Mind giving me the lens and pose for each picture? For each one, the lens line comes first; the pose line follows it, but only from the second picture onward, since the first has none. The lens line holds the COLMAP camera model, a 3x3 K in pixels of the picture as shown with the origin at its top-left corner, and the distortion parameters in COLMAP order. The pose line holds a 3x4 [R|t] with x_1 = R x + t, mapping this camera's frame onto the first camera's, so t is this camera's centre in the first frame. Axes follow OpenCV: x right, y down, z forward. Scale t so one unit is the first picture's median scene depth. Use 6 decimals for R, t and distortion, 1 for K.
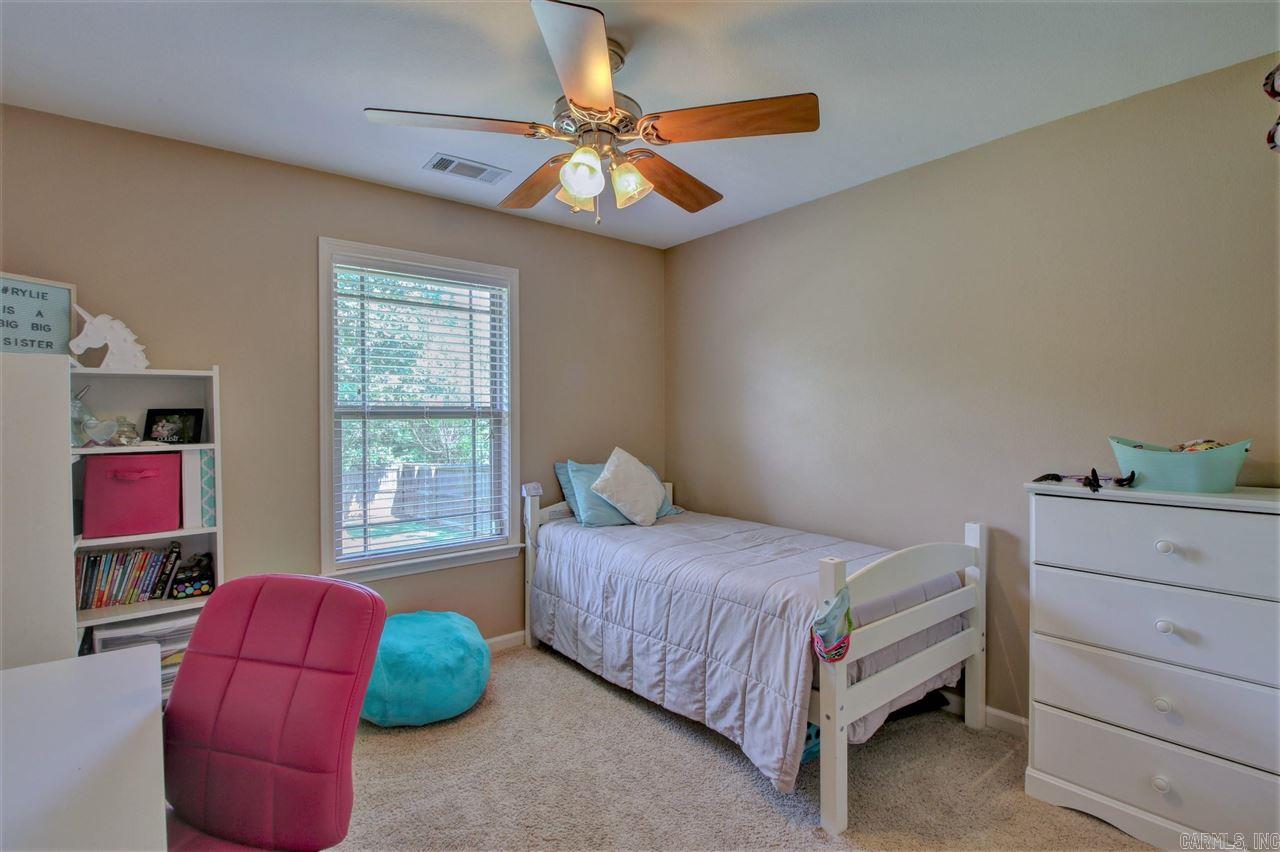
lens RADIAL K [[594.7, 0, 640.2], [0, 594.7, 431.4], [0, 0, 1]] dist [-0.017949, -0.004078]
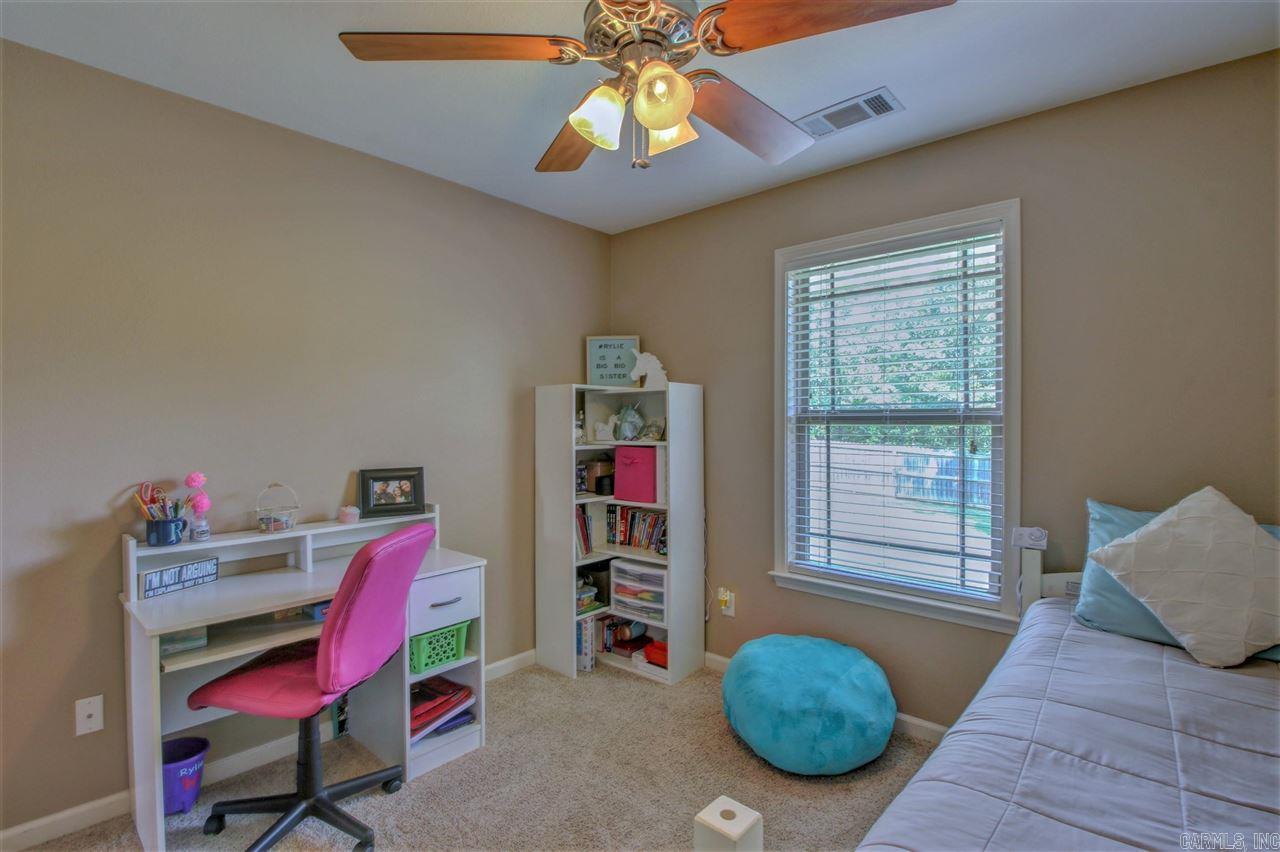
lens RADIAL K [[594.7, 0, 633.3], [0, 594.7, 421.7], [0, 0, 1]] dist [-0.017949, -0.004078]
pose [[0.137113, 0.009428, -0.990511, 0.432502], [-0.023306, 0.999709, 0.006289, -0.023252], [0.990281, 0.022223, 0.137293, 0.559937]]
